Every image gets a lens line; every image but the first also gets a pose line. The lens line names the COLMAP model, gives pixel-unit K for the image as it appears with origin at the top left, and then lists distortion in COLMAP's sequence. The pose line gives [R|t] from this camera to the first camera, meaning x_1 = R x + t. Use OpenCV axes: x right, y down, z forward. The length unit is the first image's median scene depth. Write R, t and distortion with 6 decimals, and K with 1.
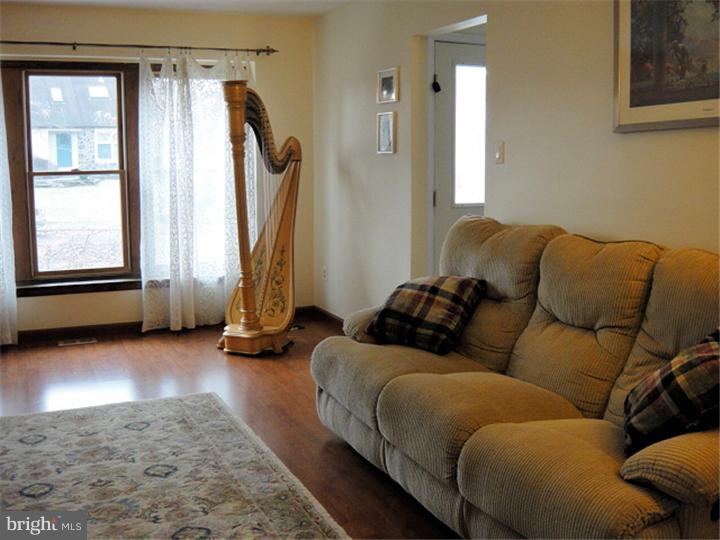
lens RADIAL K [[780.7, 0, 356.6], [0, 780.7, 258.5], [0, 0, 1]] dist [-0.179878, 0.171336]
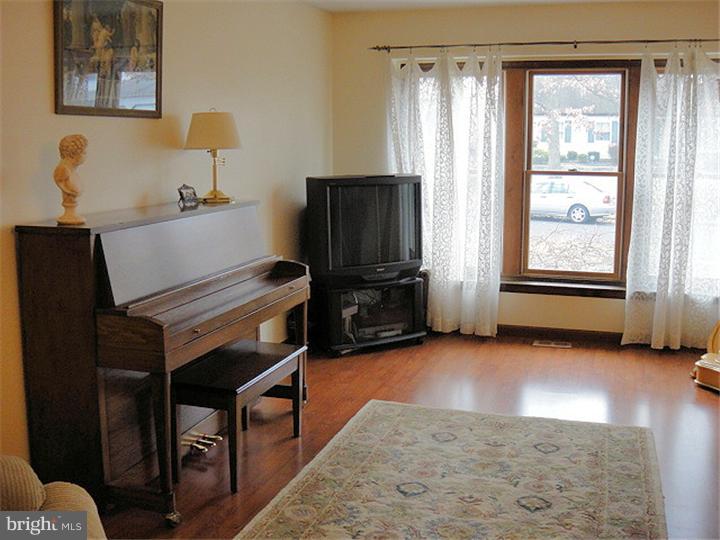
lens RADIAL K [[780.7, 0, 356.6], [0, 780.7, 258.5], [0, 0, 1]] dist [-0.179878, 0.171336]
pose [[0.733569, 0.104475, -0.671536, 0.110778], [-0.092133, 0.994279, 0.054042, -0.032700], [0.673340, 0.022227, 0.738998, 0.088597]]
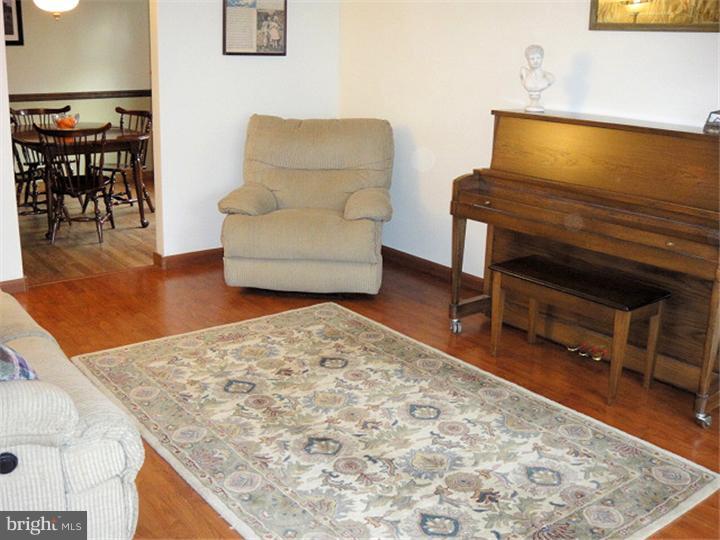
lens RADIAL K [[780.7, 0, 356.6], [0, 780.7, 258.5], [0, 0, 1]] dist [-0.179878, 0.171336]
pose [[-0.971510, 0.042028, -0.233241, -0.059145], [-0.052187, 0.922056, 0.383522, -0.152876], [0.231180, 0.384768, -0.893593, 1.023240]]
